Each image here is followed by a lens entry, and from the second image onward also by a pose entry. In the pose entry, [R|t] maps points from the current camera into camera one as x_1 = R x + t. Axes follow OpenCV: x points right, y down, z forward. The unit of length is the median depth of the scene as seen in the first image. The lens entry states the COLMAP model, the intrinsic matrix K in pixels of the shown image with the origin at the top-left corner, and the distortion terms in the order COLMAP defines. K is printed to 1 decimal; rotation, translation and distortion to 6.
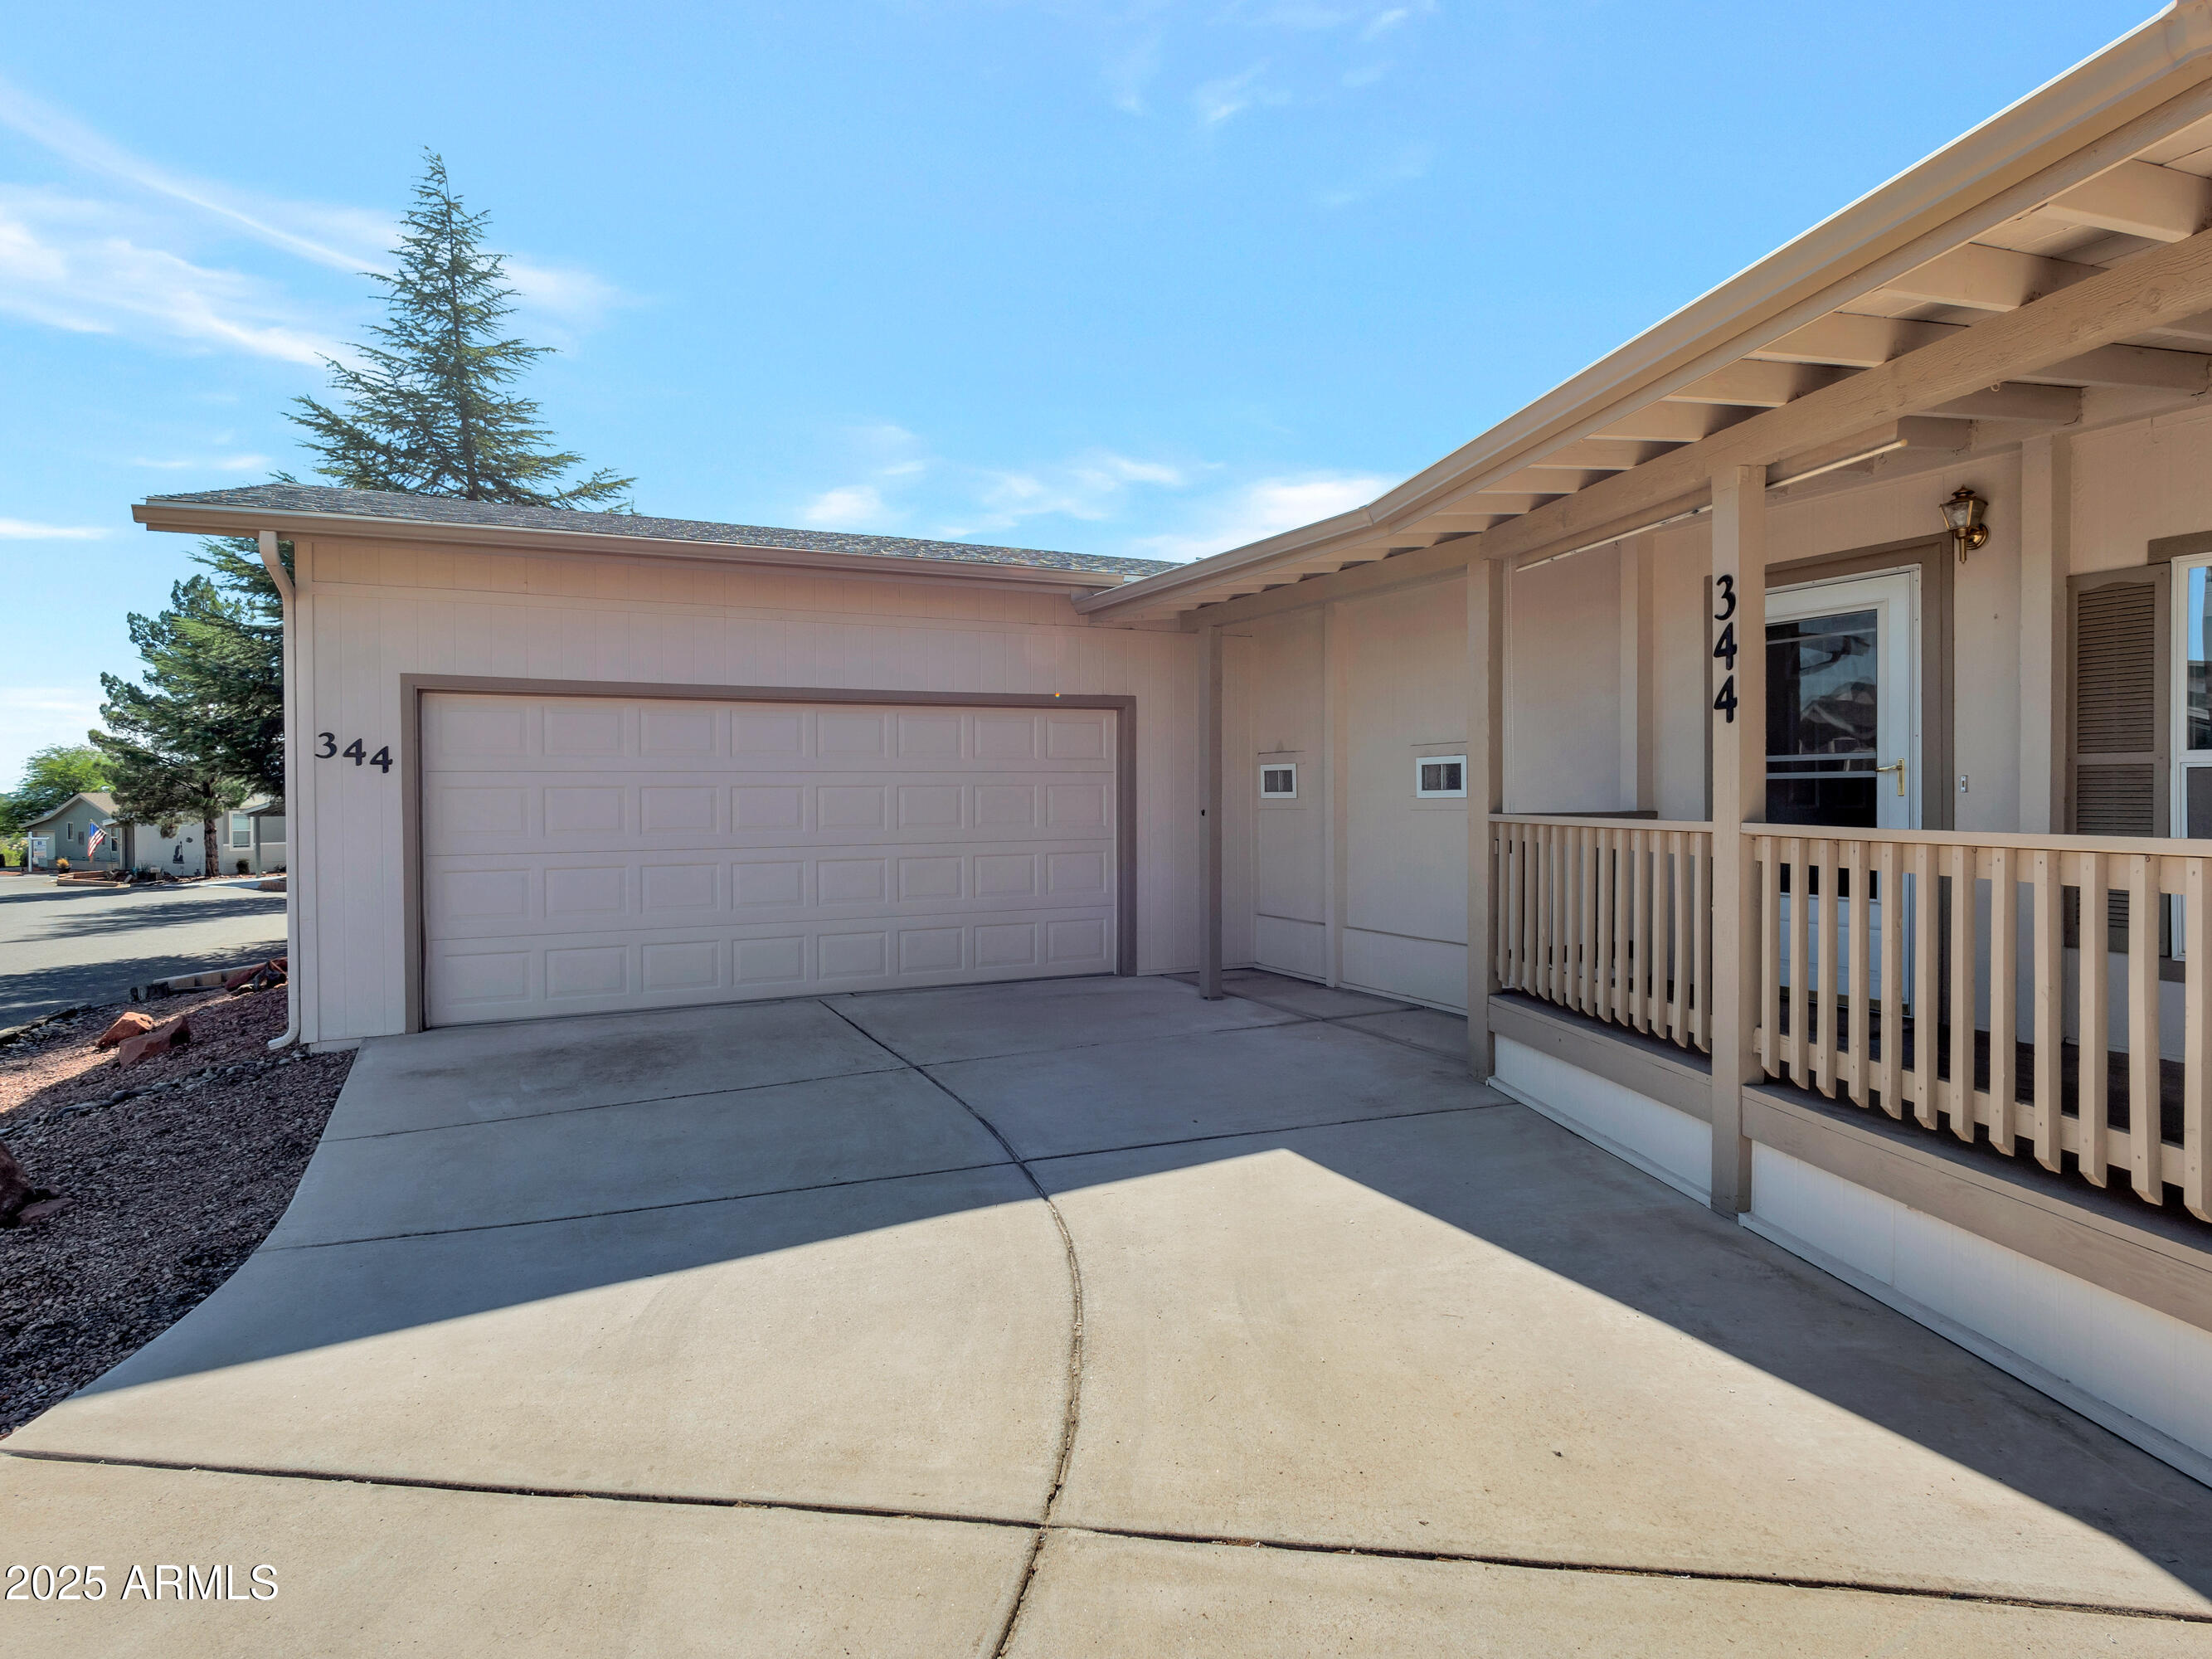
lens RADIAL K [[1203.9, 0, 1093.6], [0, 1203.9, 816.4], [0, 0, 1]] dist [-0.019935, -0.000514]
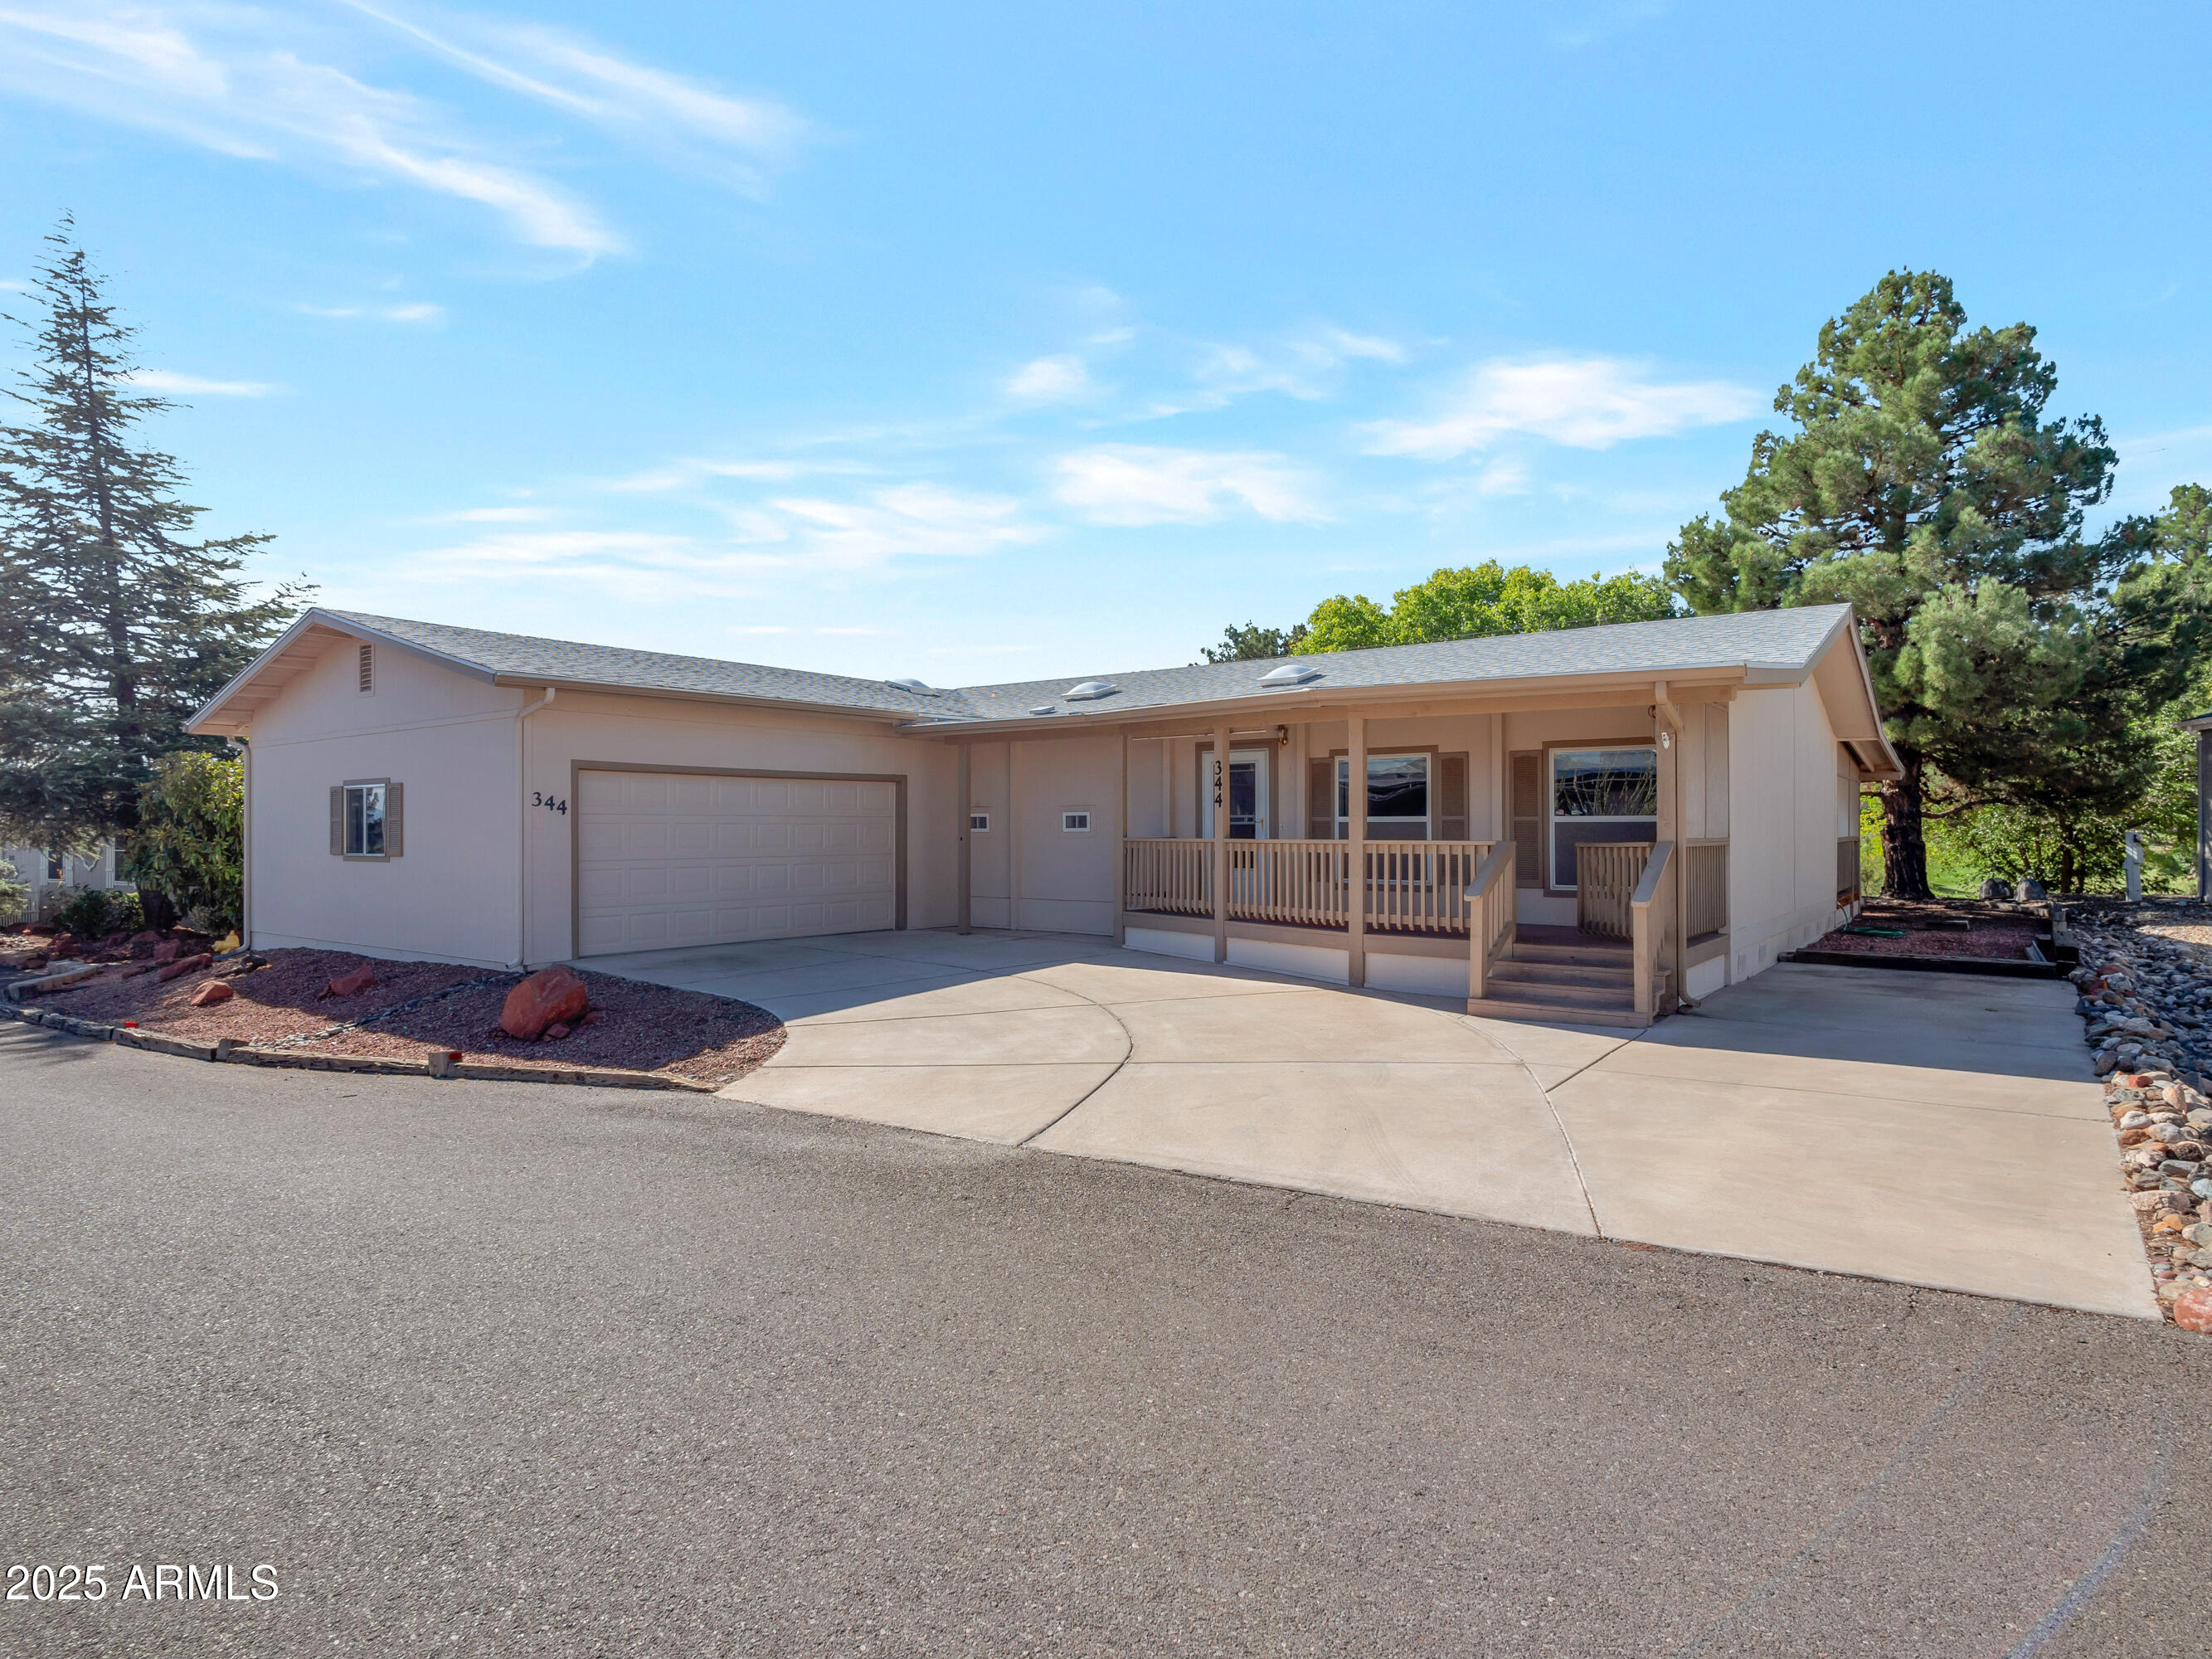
lens RADIAL K [[1232.6, 0, 1105.7], [0, 1232.6, 839.3], [0, 0, 1]] dist [-0.002409, 0.000083]
pose [[0.882896, 0.001618, 0.469566, -0.749161], [0.004233, 0.999926, -0.011404, 0.025465], [-0.469549, 0.012056, 0.882824, -1.027321]]
